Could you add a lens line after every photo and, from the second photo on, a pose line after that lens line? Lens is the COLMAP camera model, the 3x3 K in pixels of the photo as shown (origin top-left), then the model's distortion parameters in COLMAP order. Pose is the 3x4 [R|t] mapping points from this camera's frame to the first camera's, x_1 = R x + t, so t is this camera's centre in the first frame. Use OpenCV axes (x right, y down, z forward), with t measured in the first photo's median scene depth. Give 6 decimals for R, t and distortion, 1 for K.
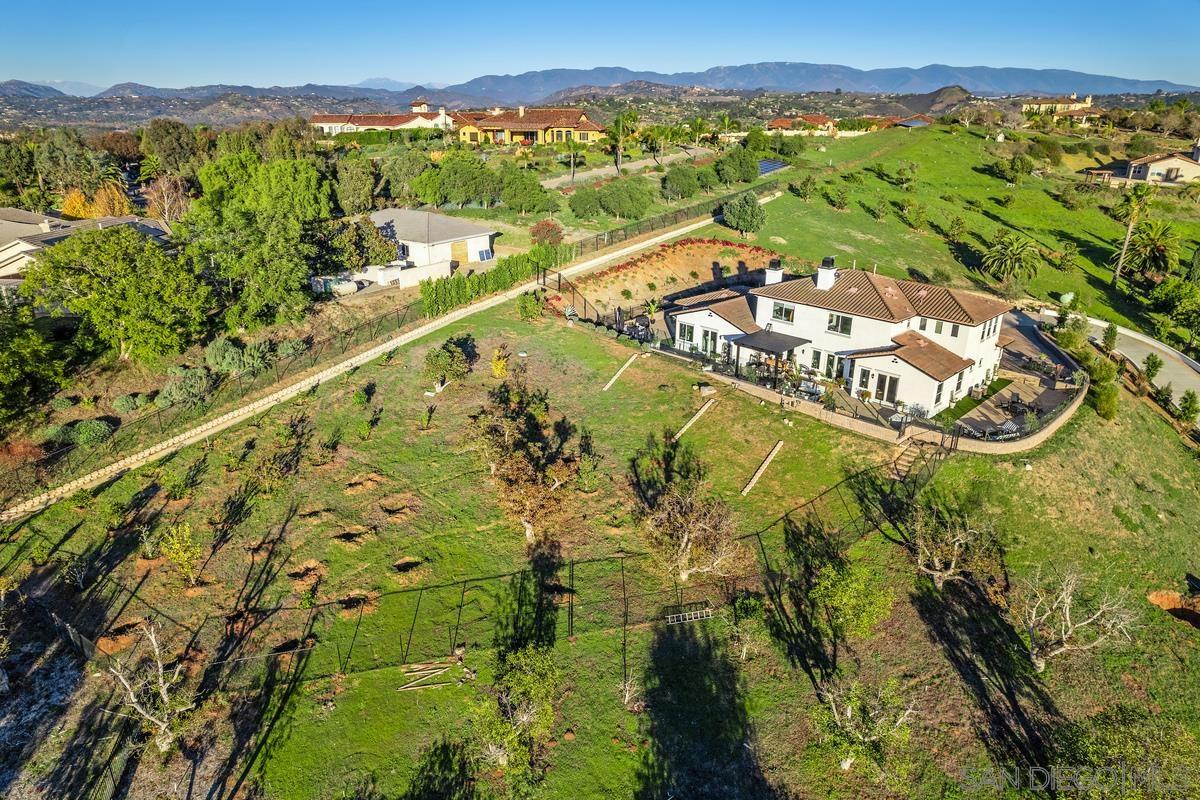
lens RADIAL K [[770.3, 0, 593.3], [0, 770.3, 399.1], [0, 0, 1]] dist [-0.086603, 0.079364]
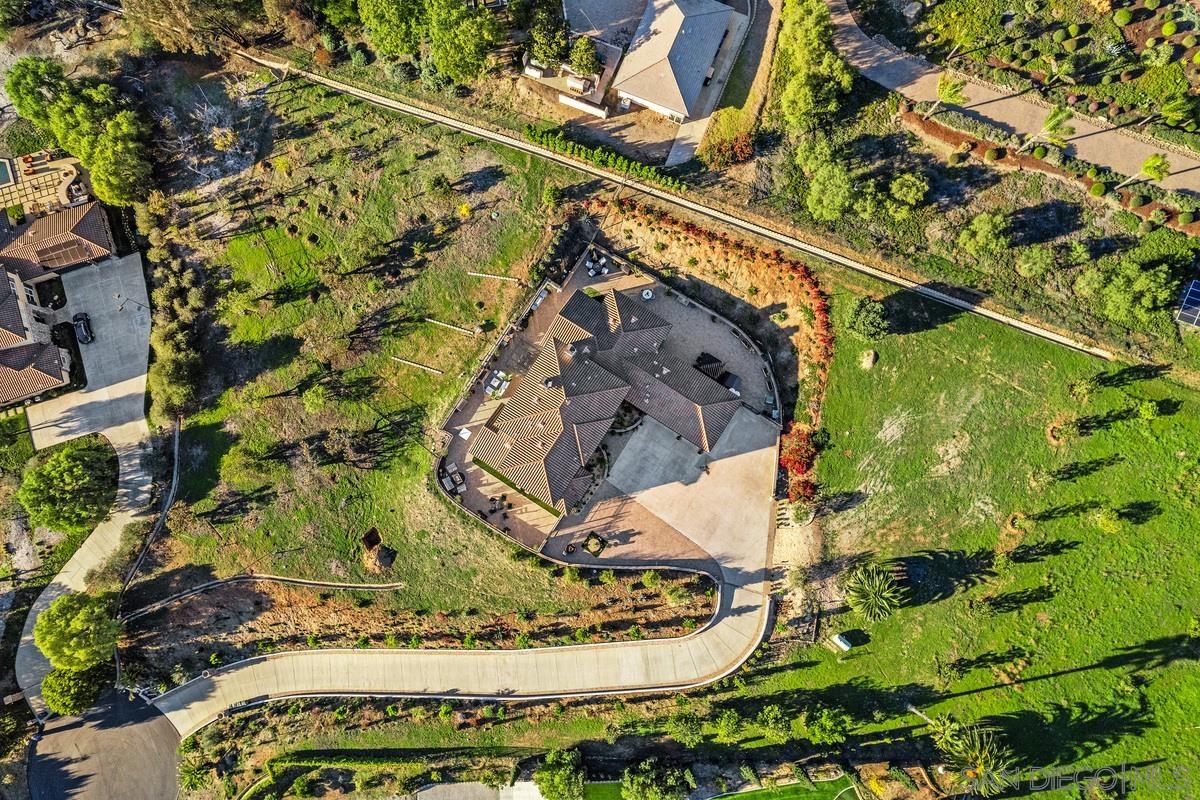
lens RADIAL K [[770.3, 0, 593.3], [0, 770.3, 399.1], [0, 0, 1]] dist [-0.086603, 0.079364]
pose [[0.223107, 0.965660, -0.133134, 0.445296], [-0.345293, 0.206010, 0.915605, -1.250010], [0.911590, -0.158308, 0.379398, 0.415934]]
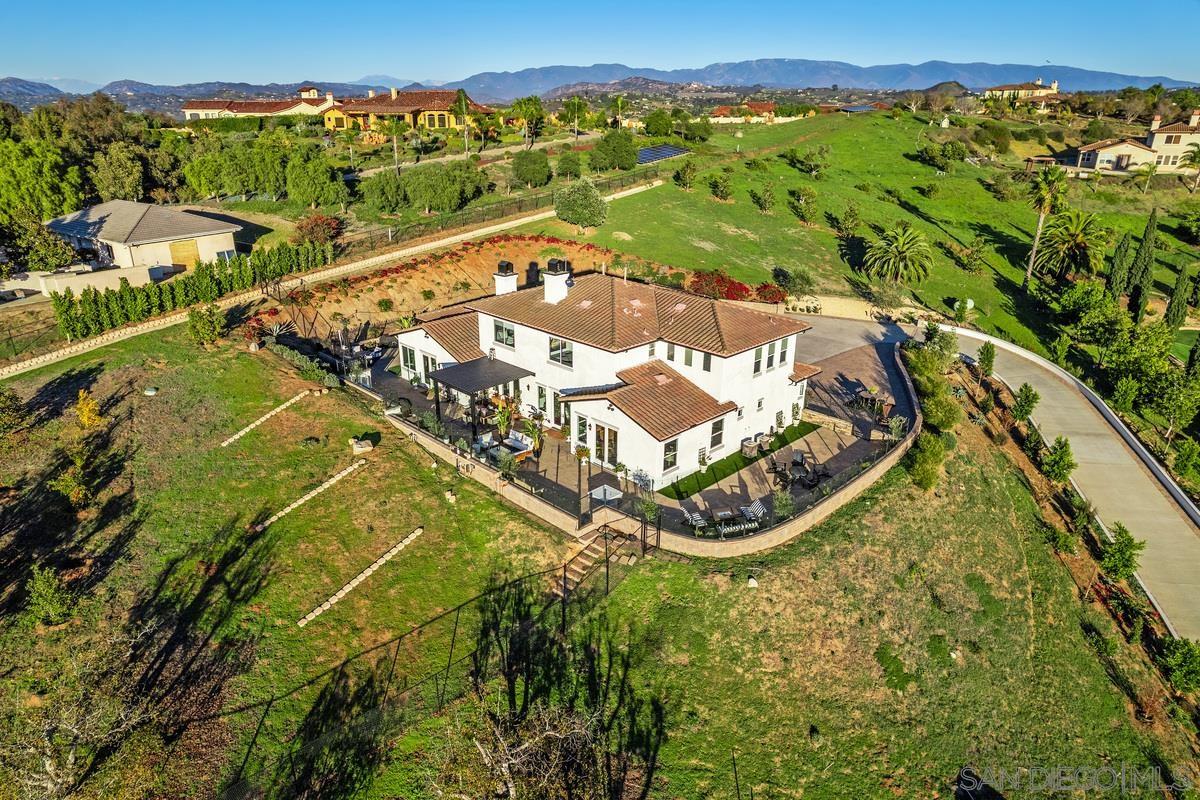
lens RADIAL K [[770.3, 0, 593.3], [0, 770.3, 399.1], [0, 0, 1]] dist [-0.086603, 0.079364]
pose [[0.999999, -0.001485, 0.000874, 0.274183], [0.001482, 0.999993, 0.003472, -0.043393], [-0.000879, -0.003470, 0.999994, 0.215318]]
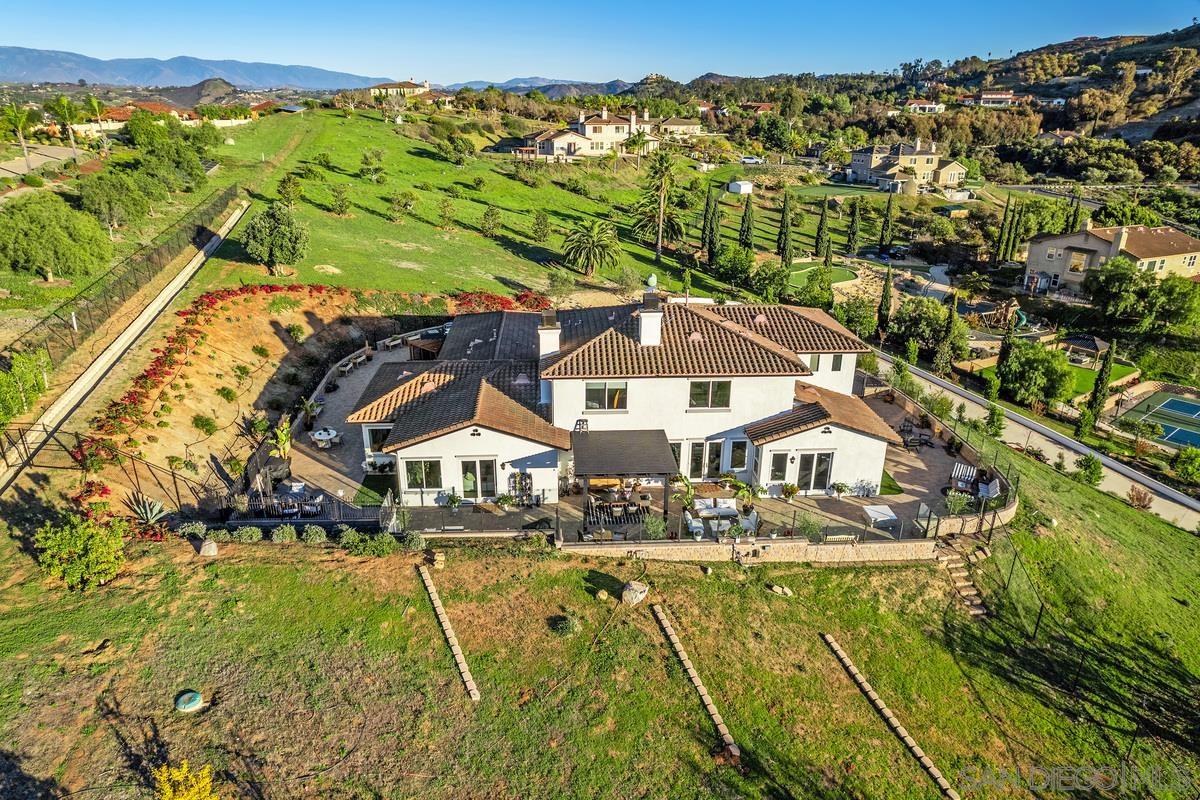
lens RADIAL K [[770.3, 0, 593.3], [0, 770.3, 399.1], [0, 0, 1]] dist [-0.086603, 0.079364]
pose [[0.656742, -0.271818, 0.703424, -0.145142], [0.266371, 0.956267, 0.120828, -0.152878], [-0.705505, 0.108019, 0.700425, 0.486633]]
